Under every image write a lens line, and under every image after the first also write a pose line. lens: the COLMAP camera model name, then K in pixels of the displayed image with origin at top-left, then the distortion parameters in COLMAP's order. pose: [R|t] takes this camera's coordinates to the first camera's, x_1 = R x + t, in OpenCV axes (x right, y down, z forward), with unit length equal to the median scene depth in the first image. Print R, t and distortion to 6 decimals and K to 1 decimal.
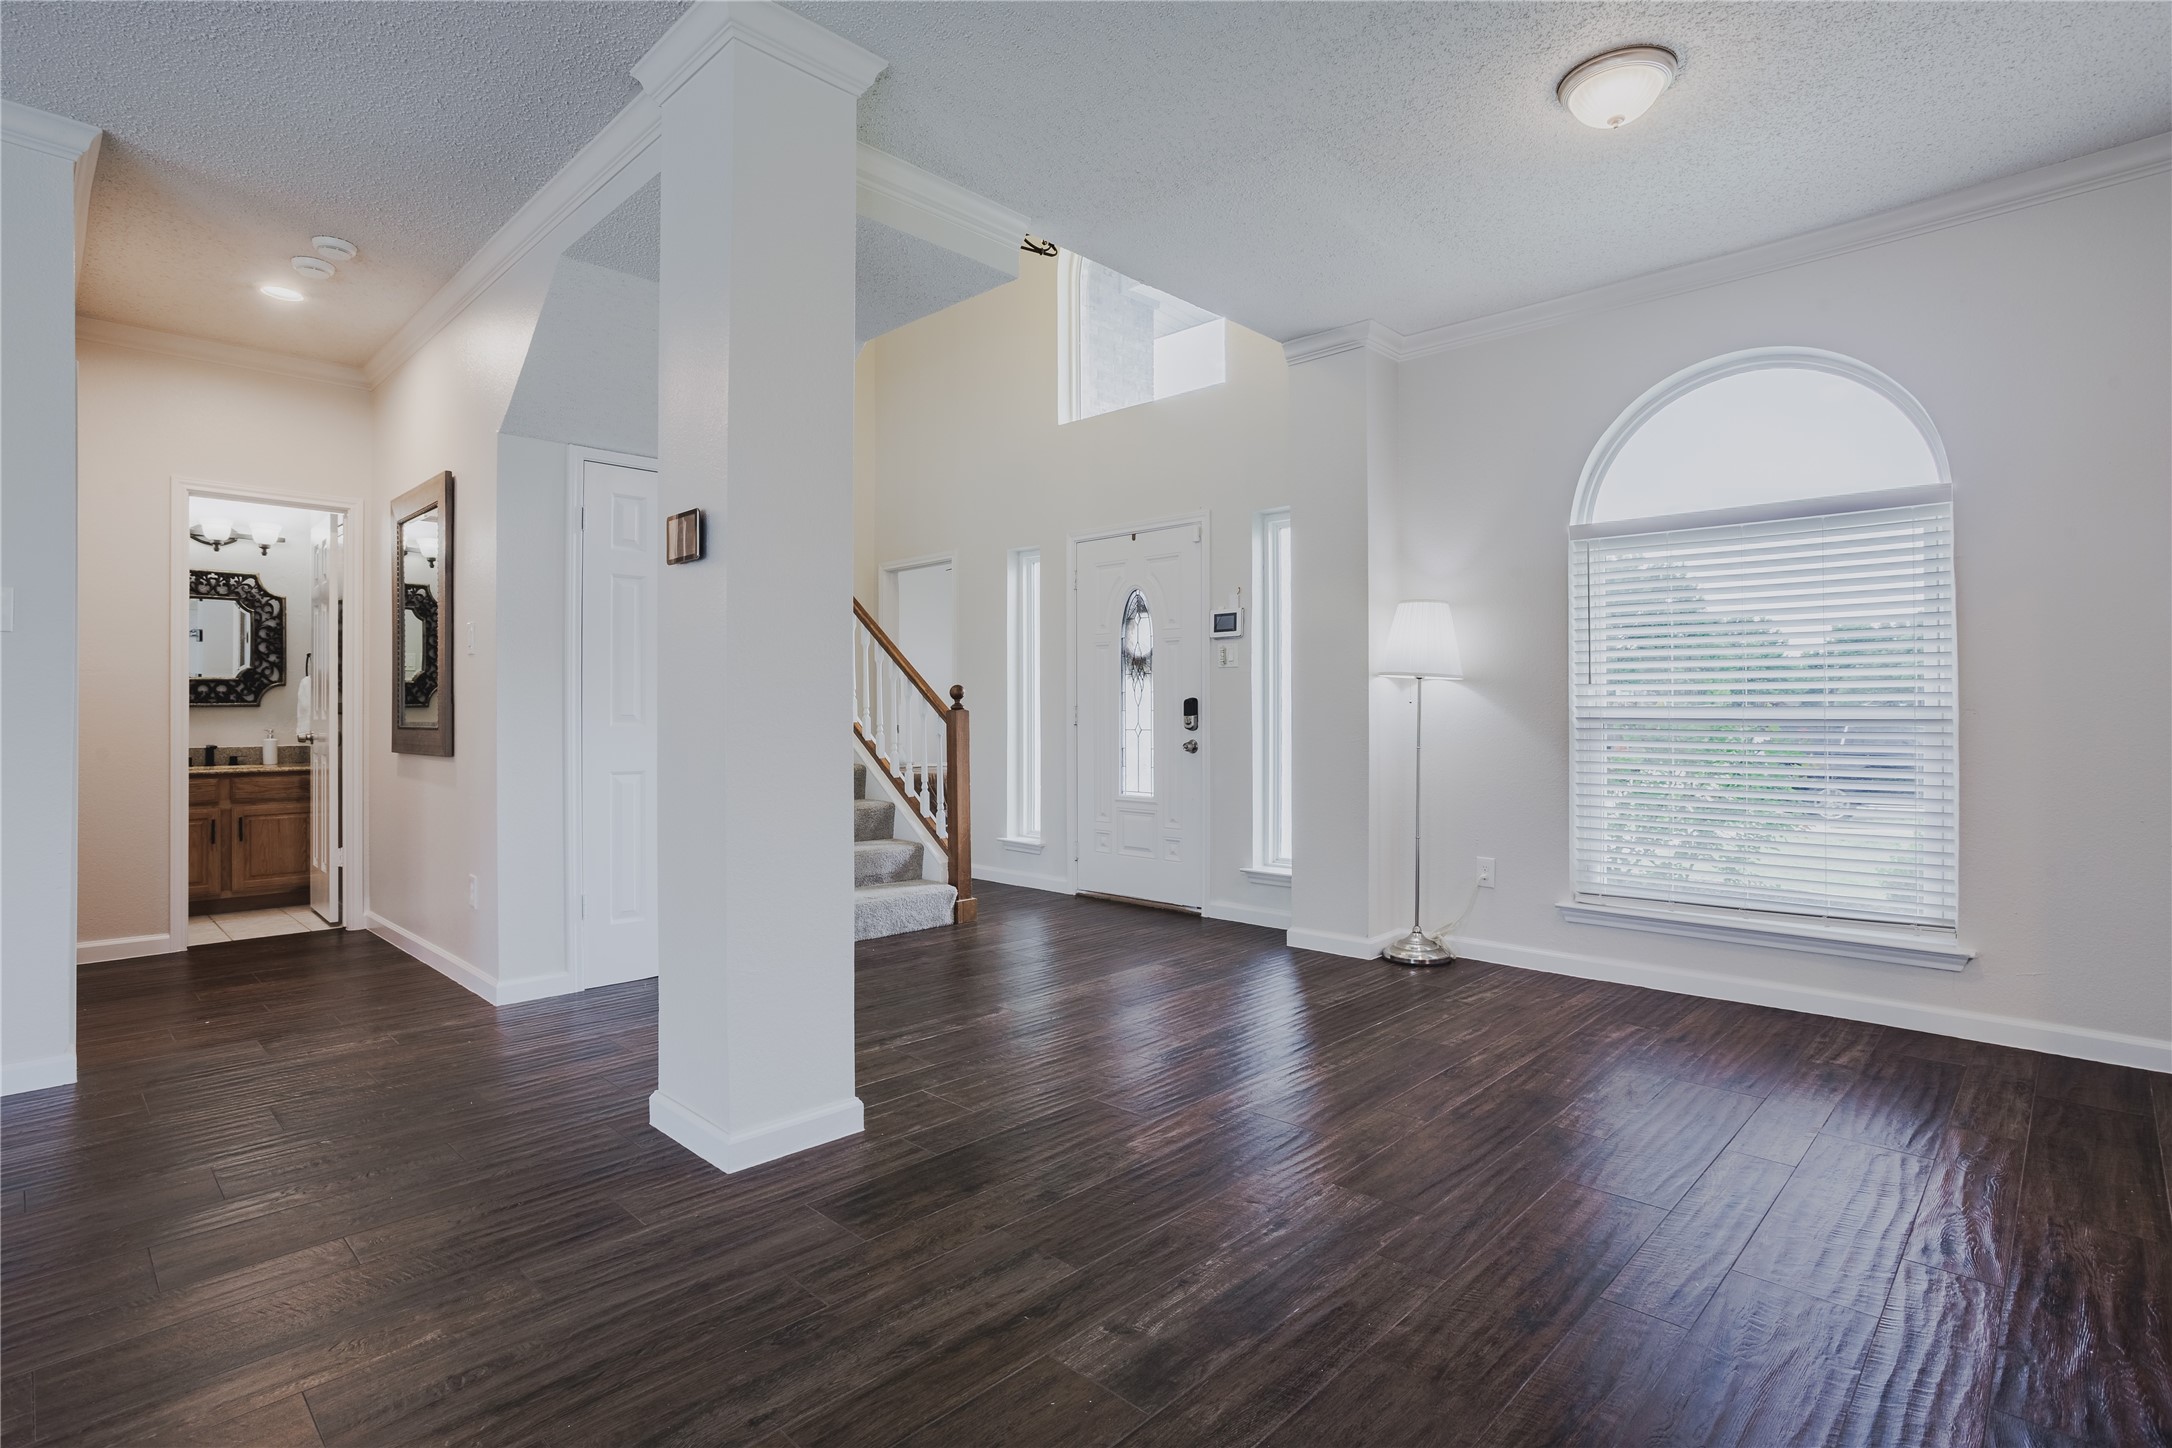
lens RADIAL K [[1051.7, 0, 1073.1], [0, 1051.7, 718.1], [0, 0, 1]] dist [-0.046395, 0.000315]
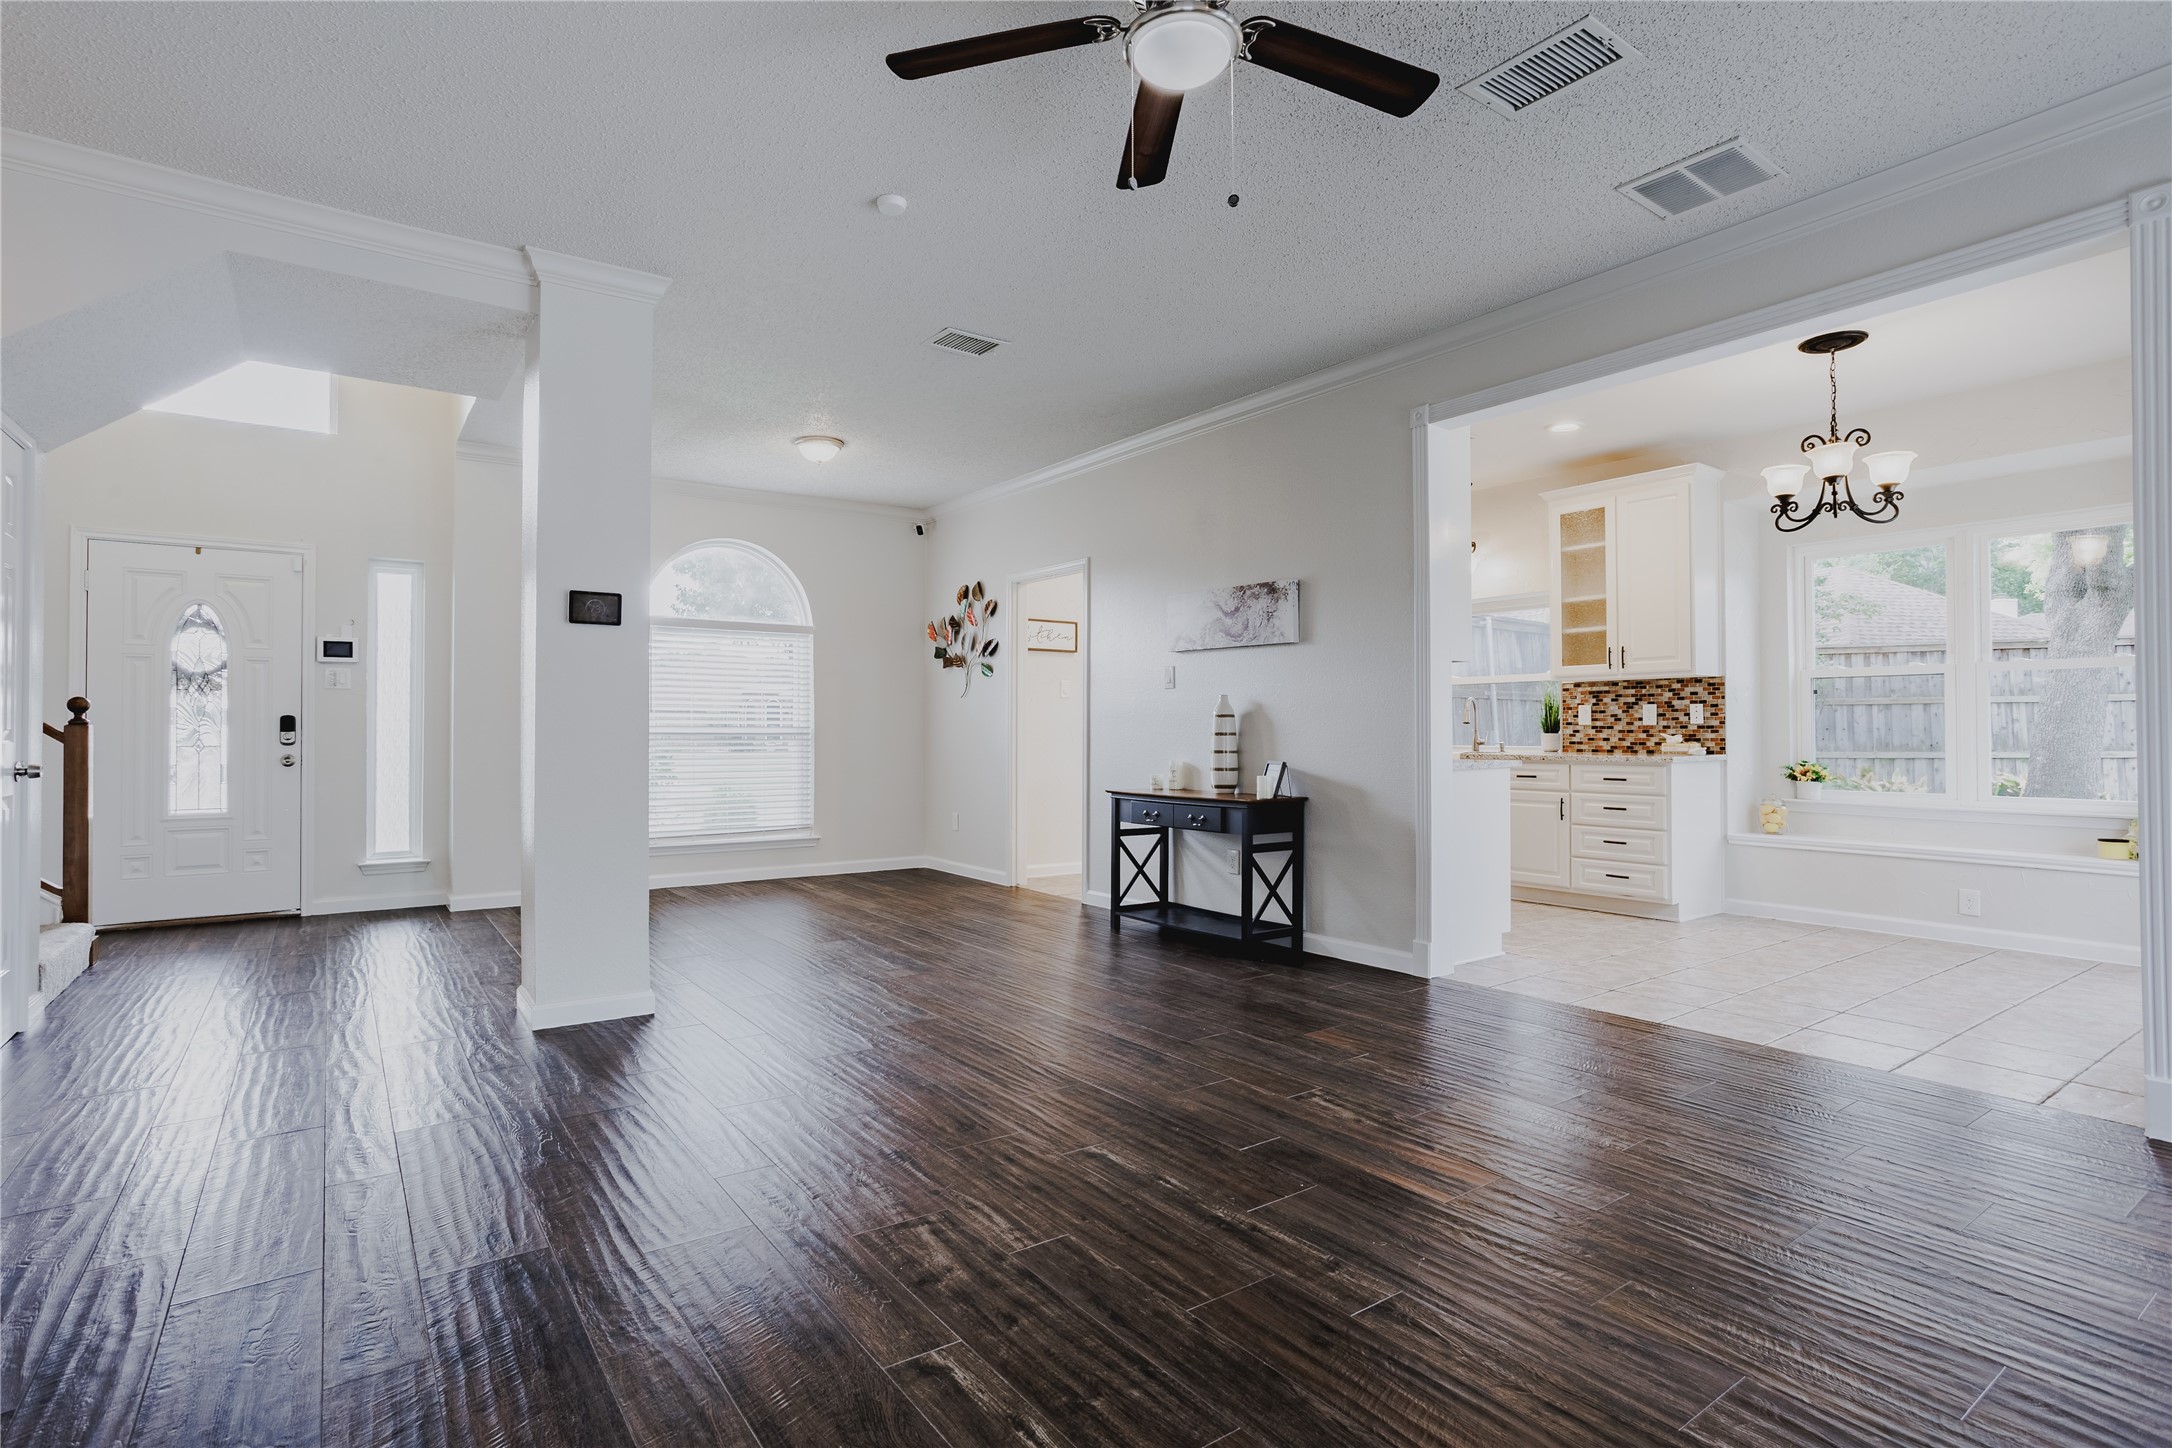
lens RADIAL K [[1080.2, 0, 1040.5], [0, 1080.2, 724.2], [0, 0, 1]] dist [-0.062336, 0.035234]
pose [[0.199073, 0.008631, 0.979947, -0.847605], [0.008999, 0.999903, -0.010635, 0.008840], [-0.979943, 0.010935, 0.198976, 0.036428]]
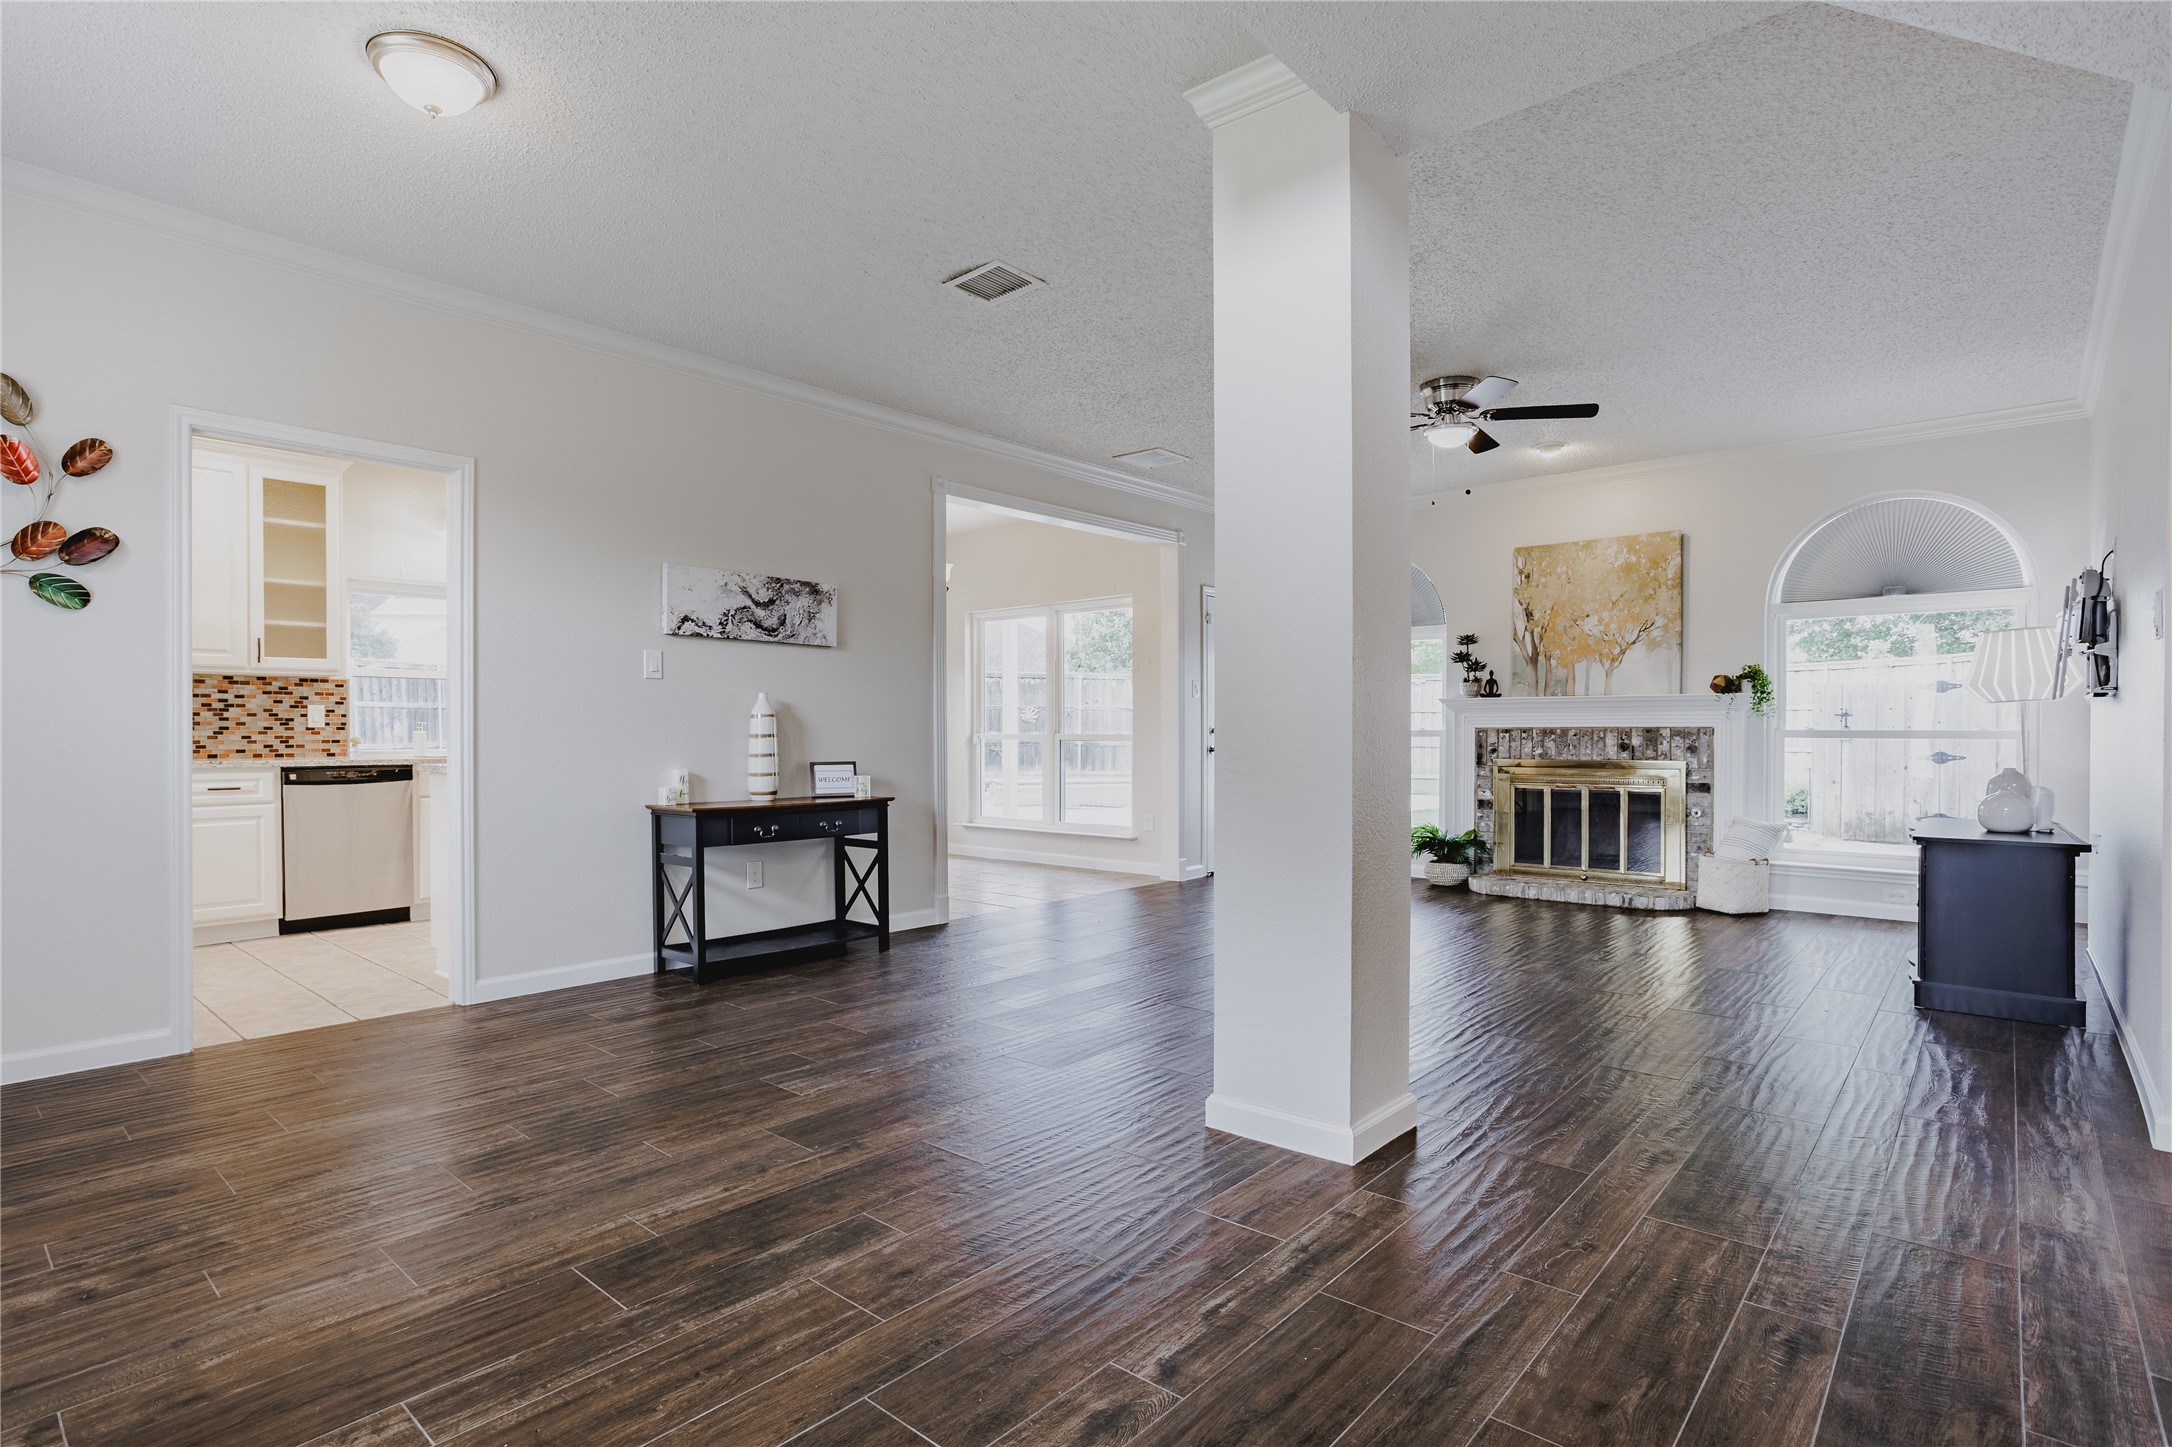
lens RADIAL K [[1072.1, 0, 1106.5], [0, 1072.1, 732.0], [0, 0, 1]] dist [-0.043681, 0.000214]
pose [[-0.997438, 0.002421, -0.071497, -0.020081], [0.001792, 0.999959, 0.008865, -0.002263], [0.071516, 0.008714, -0.997401, 1.035422]]
